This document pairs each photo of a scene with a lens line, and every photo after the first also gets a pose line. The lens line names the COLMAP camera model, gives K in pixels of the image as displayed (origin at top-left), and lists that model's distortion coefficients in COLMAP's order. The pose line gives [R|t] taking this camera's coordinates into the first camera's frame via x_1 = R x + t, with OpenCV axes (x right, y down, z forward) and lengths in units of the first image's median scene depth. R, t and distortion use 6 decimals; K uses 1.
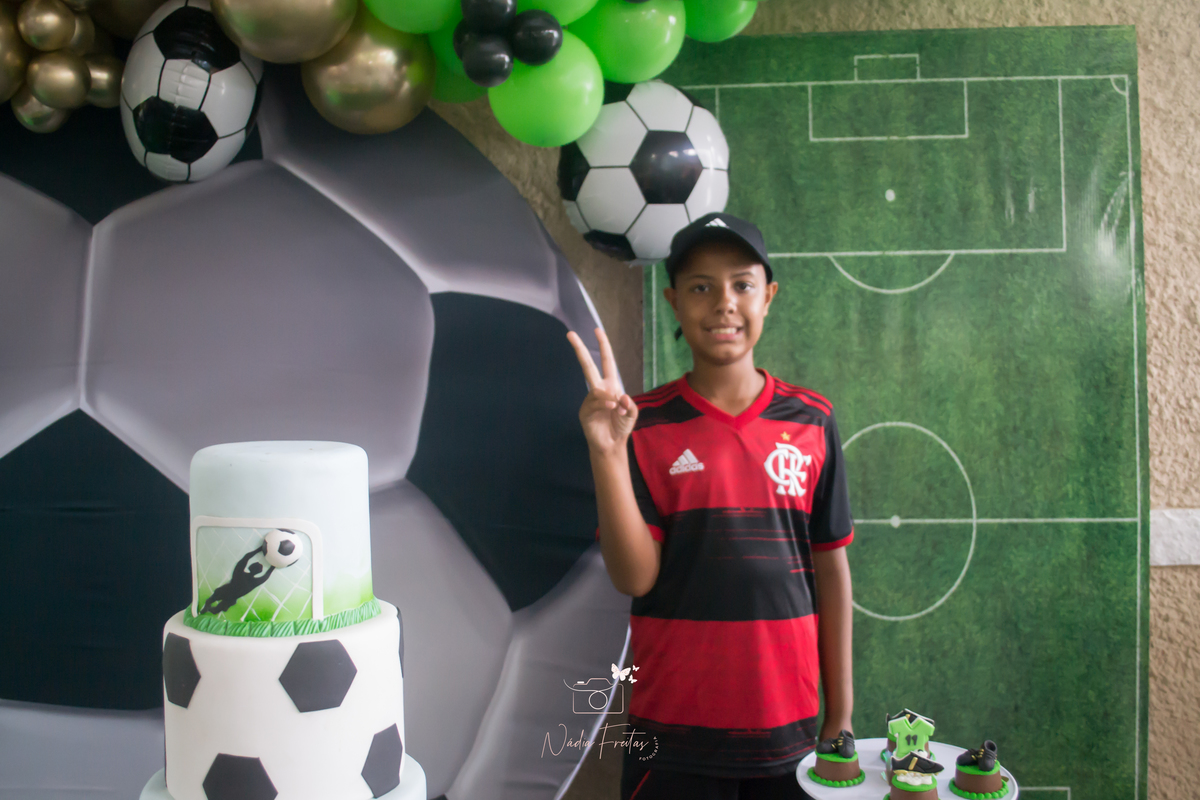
lens RADIAL K [[1148.5, 0, 598.8], [0, 1148.5, 399.4], [0, 0, 1]] dist [-0.067683, 0.010568]
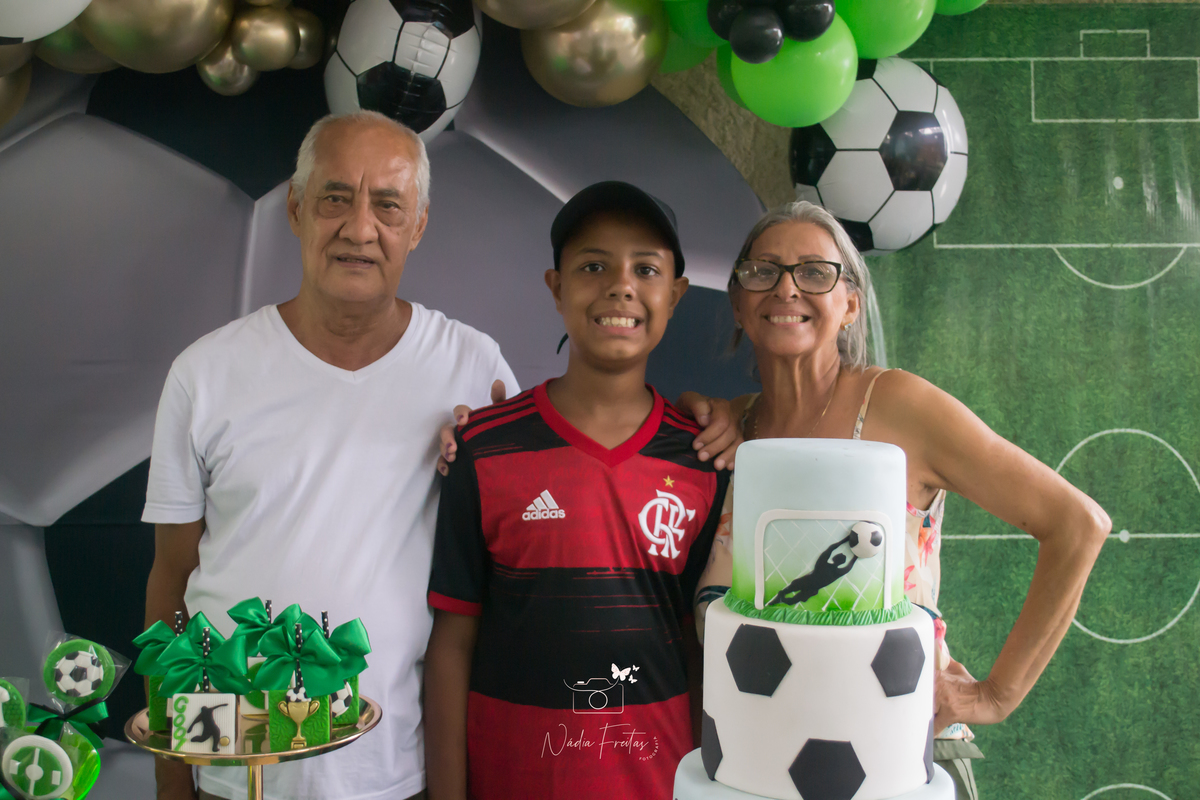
lens RADIAL K [[1420.0, 0, 598.6], [0, 1420.0, 400.3], [0, 0, 1]] dist [-0.044674, 0.017866]
pose [[0.997456, 0.006217, 0.071018, -0.246107], [-0.005935, 0.999974, -0.004173, 0.004213], [-0.071042, 0.003740, 0.997466, -0.108368]]
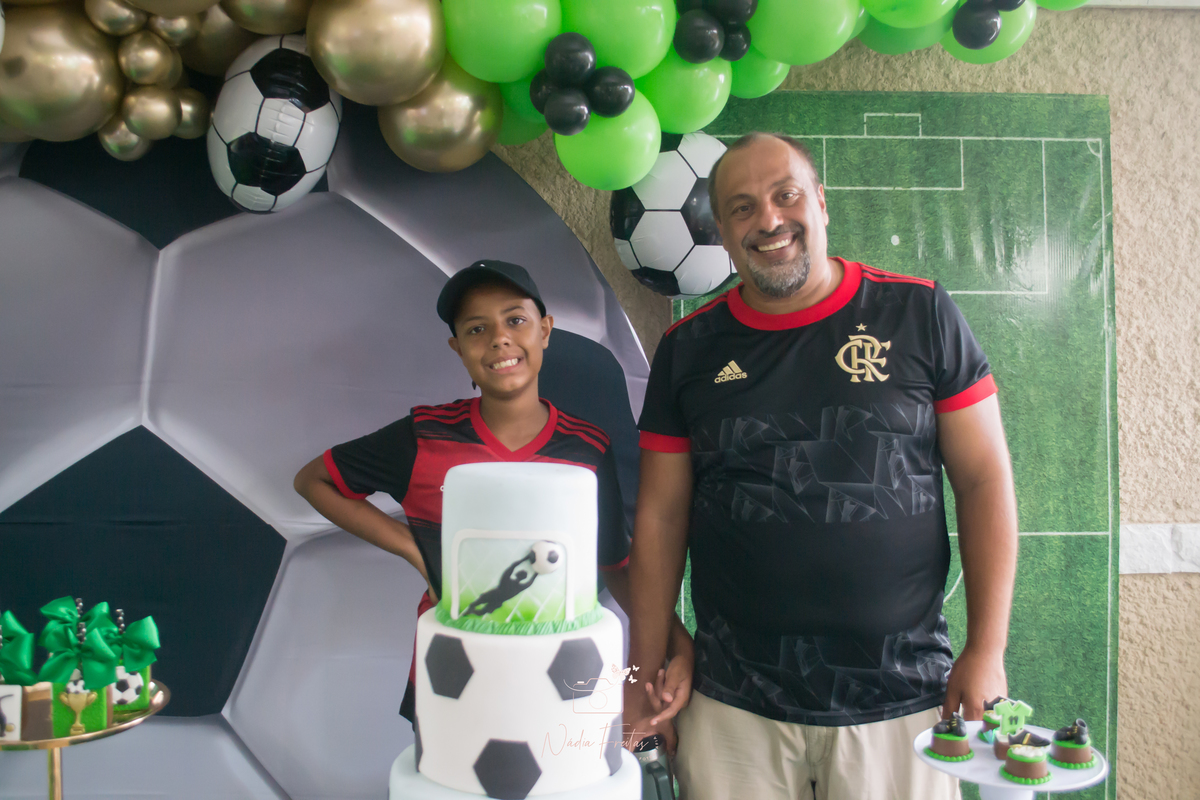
lens RADIAL K [[1124.2, 0, 598.3], [0, 1124.2, 399.5], [0, 0, 1]] dist [-0.065980, 0.007803]
pose [[0.995397, 0.012250, 0.095054, -0.134199], [-0.010874, 0.999829, -0.014978, -0.004720], [-0.095221, 0.013875, 0.995359, -0.051394]]
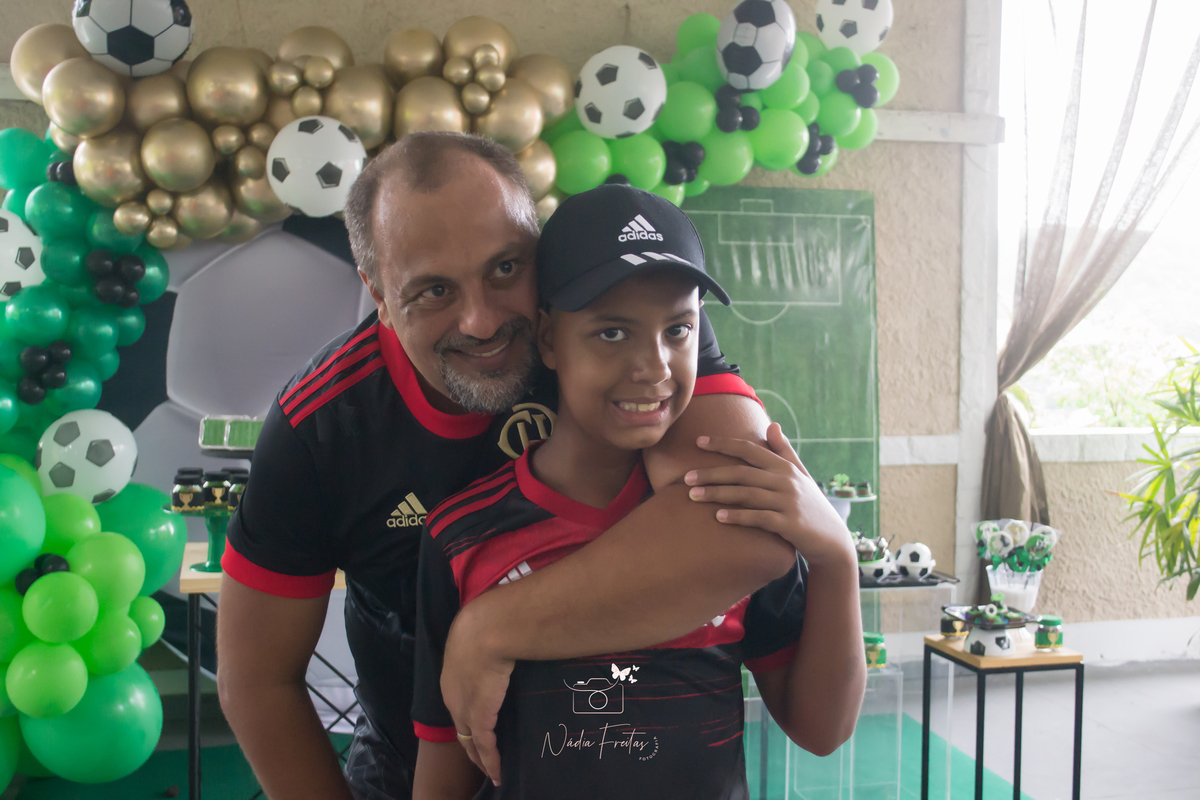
lens RADIAL K [[1426.2, 0, 598.5], [0, 1426.2, 398.9], [0, 0, 1]] dist [-0.040647, 0.009681]
pose [[0.941730, 0.006628, 0.336305, -0.819057], [-0.002888, 0.999928, -0.011620, 0.063924], [-0.336358, 0.009972, 0.941681, -1.193353]]
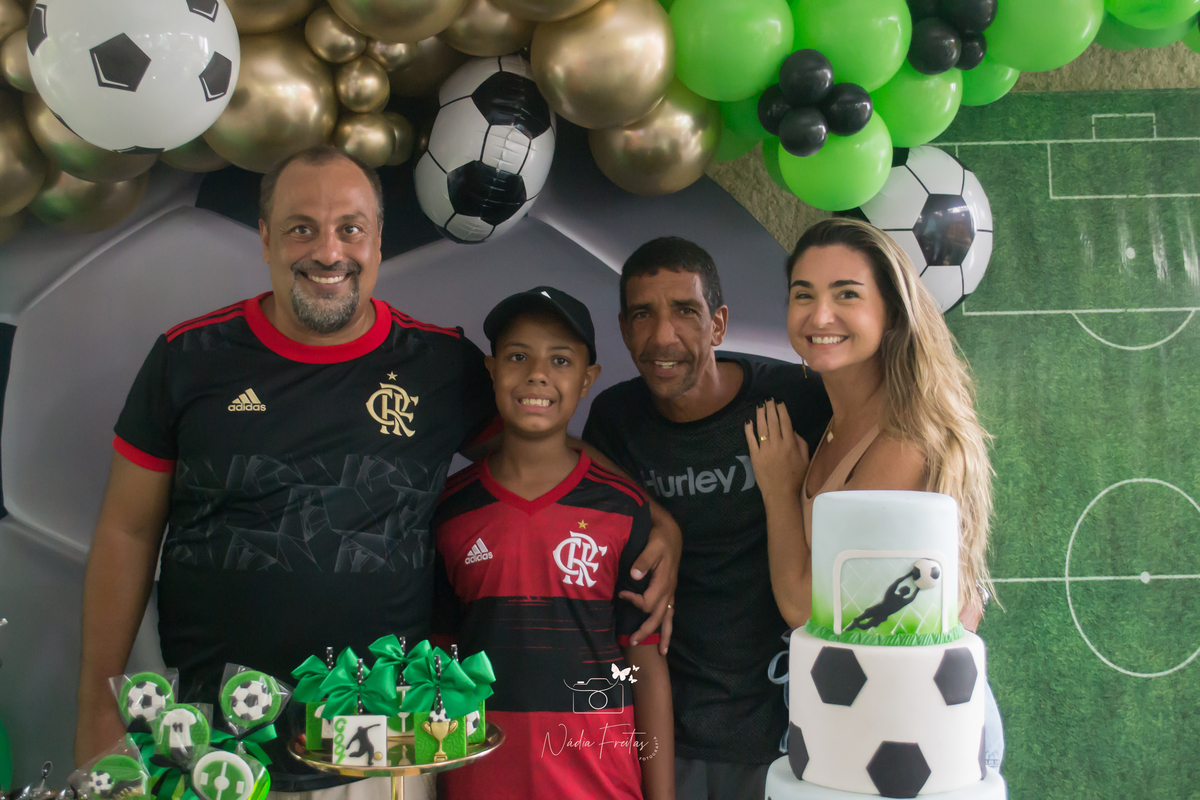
lens RADIAL K [[1426.2, 0, 598.5], [0, 1426.2, 398.9], [0, 0, 1]] dist [-0.040647, 0.009681]
pose [[0.998154, -0.004884, 0.060532, -0.292800], [0.007610, 0.998963, -0.044886, 0.002506], [-0.060250, 0.045264, 0.997157, -0.216296]]
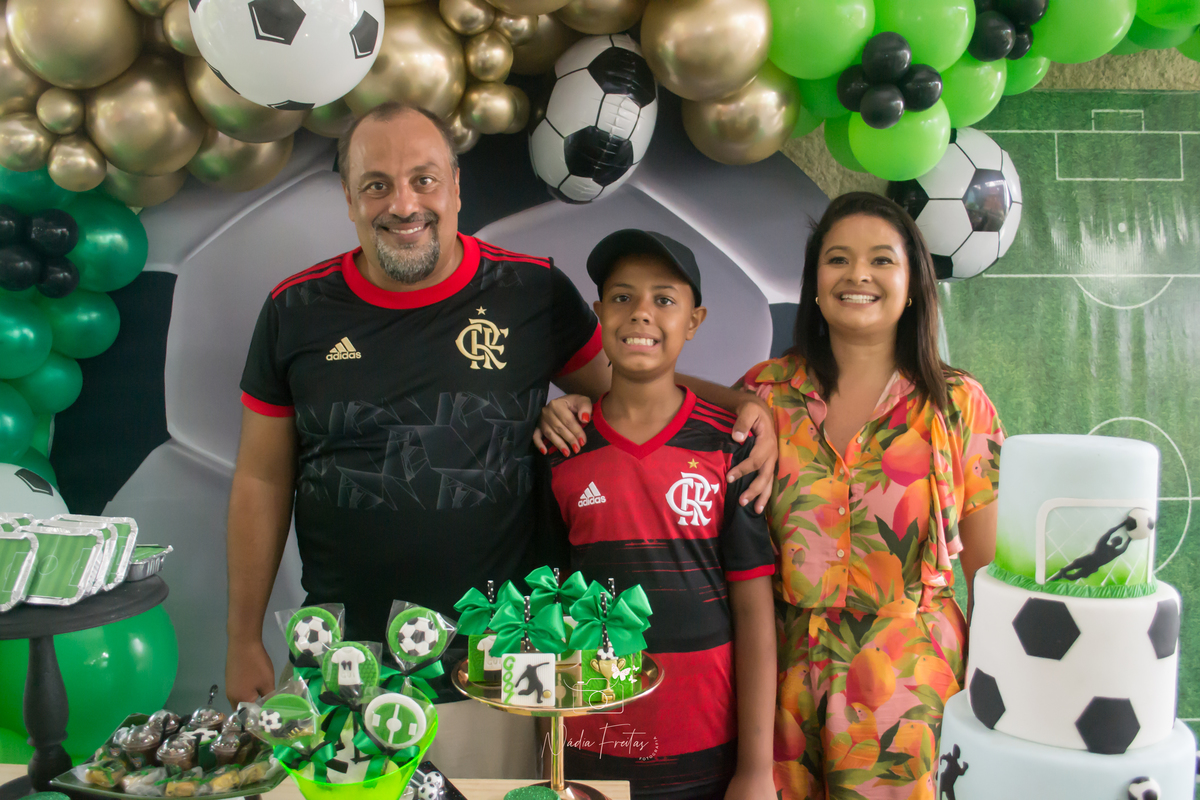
lens RADIAL K [[1014.2, 0, 598.0], [0, 1014.2, 401.7], [0, 0, 1]] dist [-0.073235, 0.008308]
pose [[0.997430, 0.003244, 0.071573, -0.370274], [-0.003783, 0.999965, 0.007402, -0.001597], [-0.071547, -0.007654, 0.997408, -0.000148]]
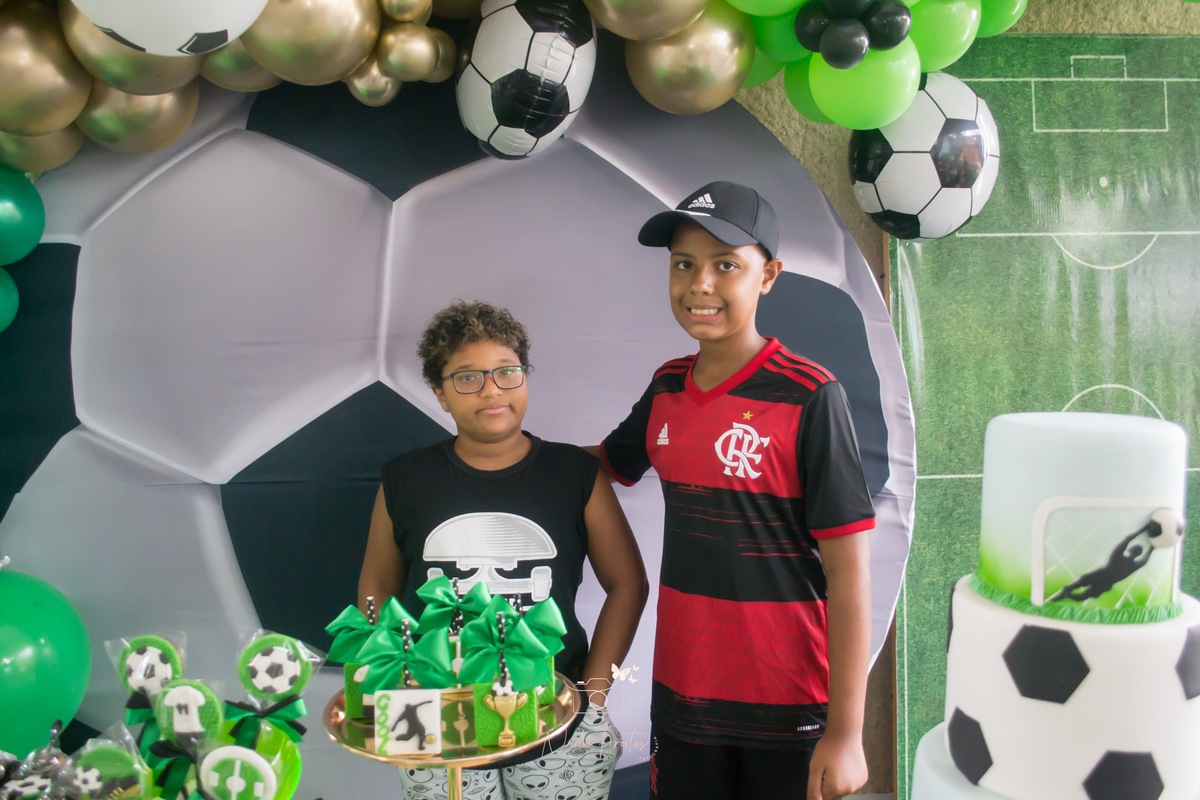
lens RADIAL K [[971.1, 0, 598.7], [0, 971.1, 403.9], [0, 0, 1]] dist [-0.078598, 0.010526]
pose [[0.996374, -0.015101, 0.083733, -0.322507], [0.011909, 0.999188, 0.038487, -0.002745], [-0.084246, -0.037350, 0.995745, 0.109512]]
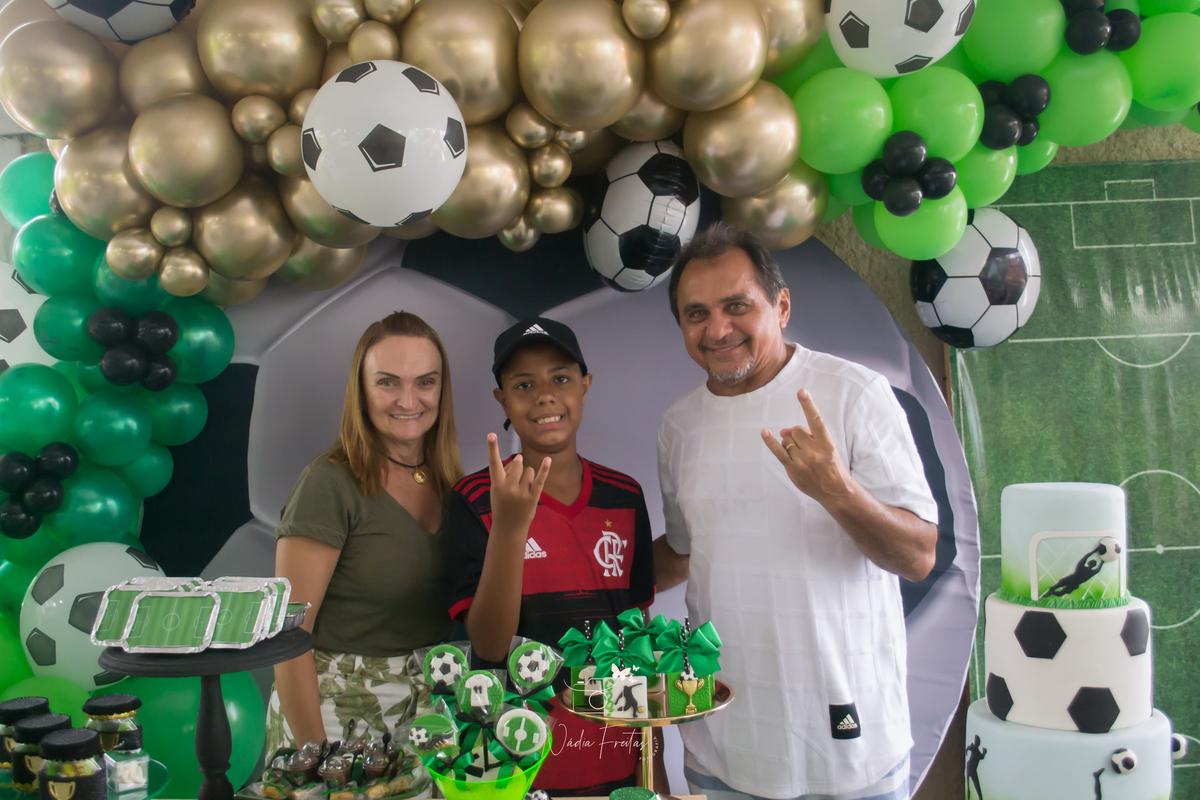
lens RADIAL K [[1124.2, 0, 598.3], [0, 1124.2, 399.5], [0, 0, 1]] dist [-0.065980, 0.007803]
pose [[0.998168, -0.023800, 0.055621, -0.417666], [0.027235, 0.997714, -0.061853, 0.001192], [-0.054022, 0.063254, 0.996534, -0.183041]]
